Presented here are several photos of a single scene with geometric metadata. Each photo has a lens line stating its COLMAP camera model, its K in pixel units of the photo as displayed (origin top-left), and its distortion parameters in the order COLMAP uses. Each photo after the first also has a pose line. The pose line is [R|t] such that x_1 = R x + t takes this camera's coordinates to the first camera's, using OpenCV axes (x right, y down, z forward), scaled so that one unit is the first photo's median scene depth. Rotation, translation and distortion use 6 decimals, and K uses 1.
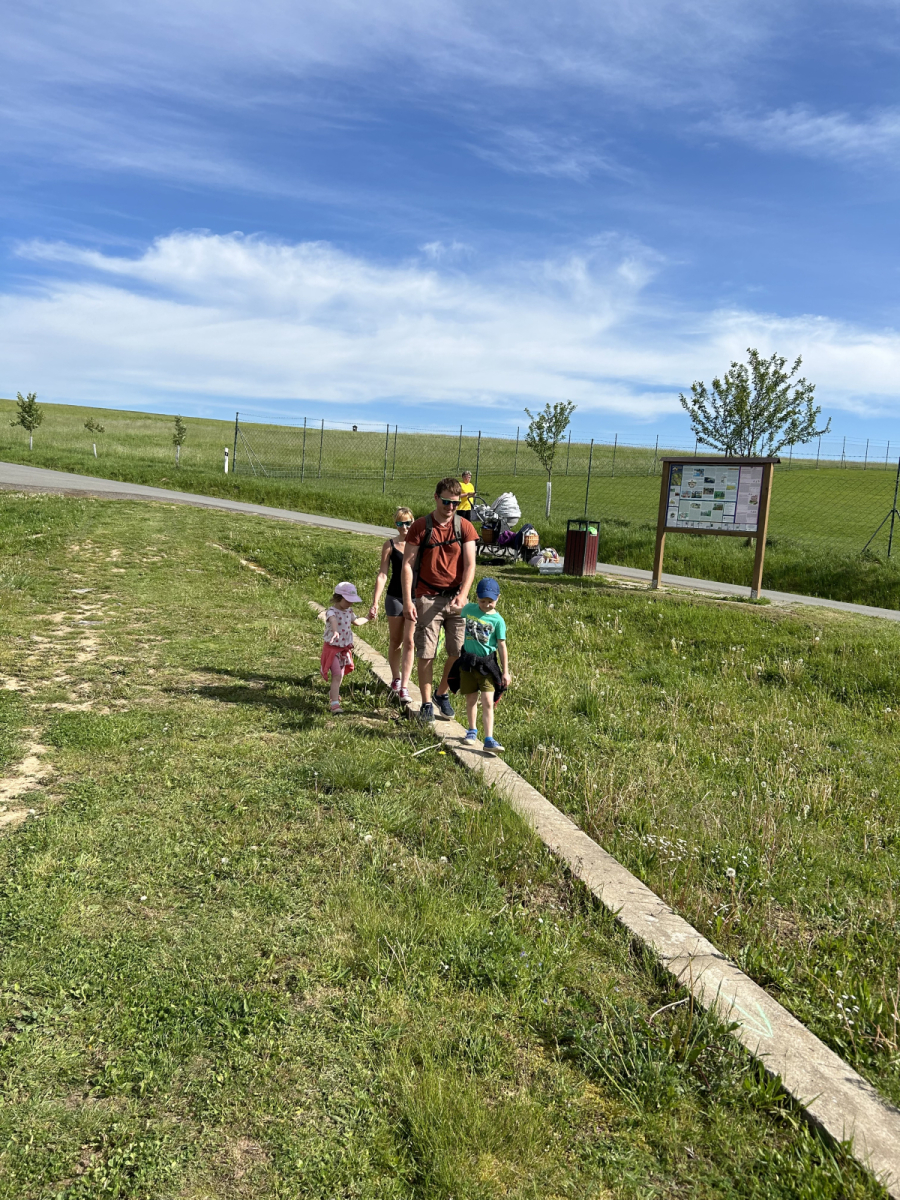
lens RADIAL K [[911.8, 0, 459.8], [0, 911.8, 578.2], [0, 0, 1]] dist [0.048695, -0.058290]
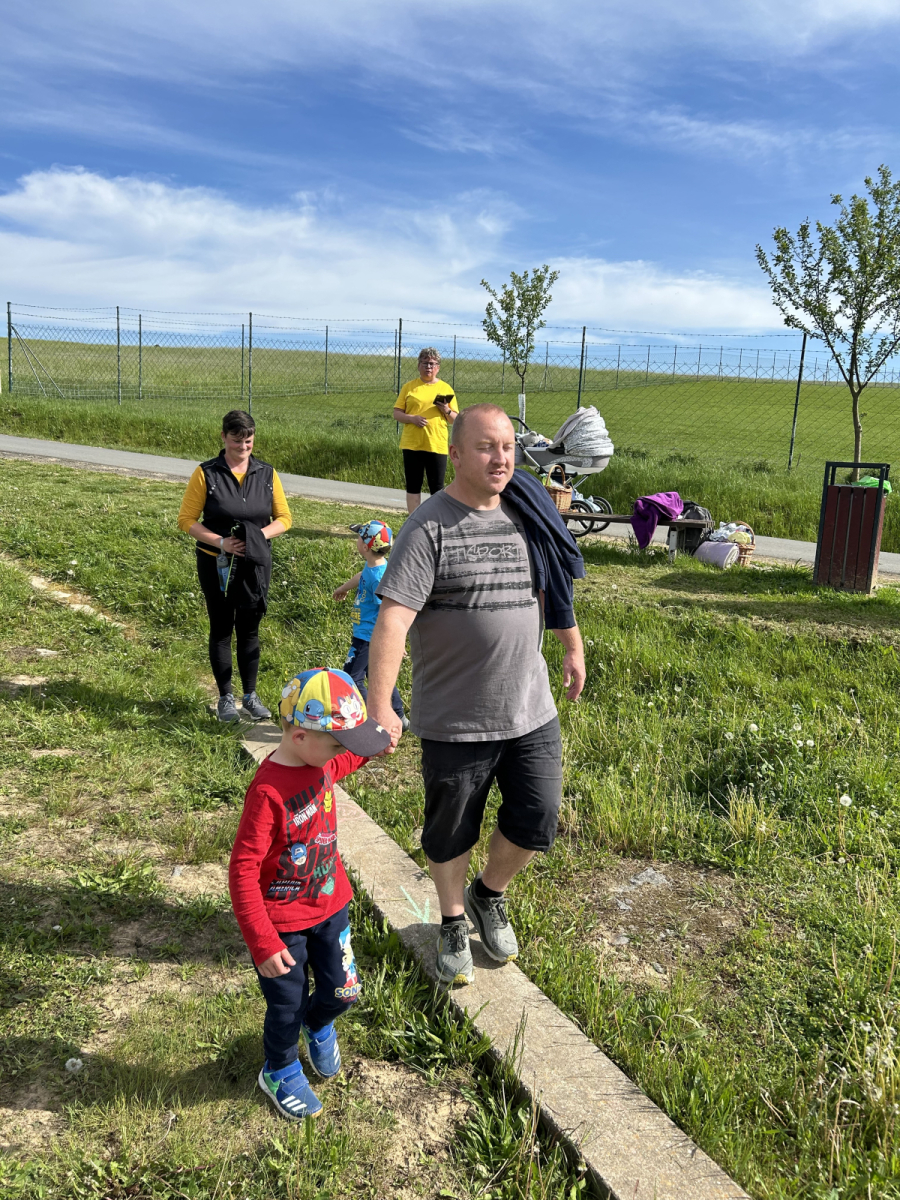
lens RADIAL K [[911.8, 0, 470.0], [0, 911.8, 603.3], [0, 0, 1]] dist [0.048695, -0.058290]
pose [[0.978514, -0.063466, 0.196169, -0.069849], [0.041975, 0.992840, 0.111833, -0.027311], [-0.201862, -0.101196, 0.974172, 0.305433]]
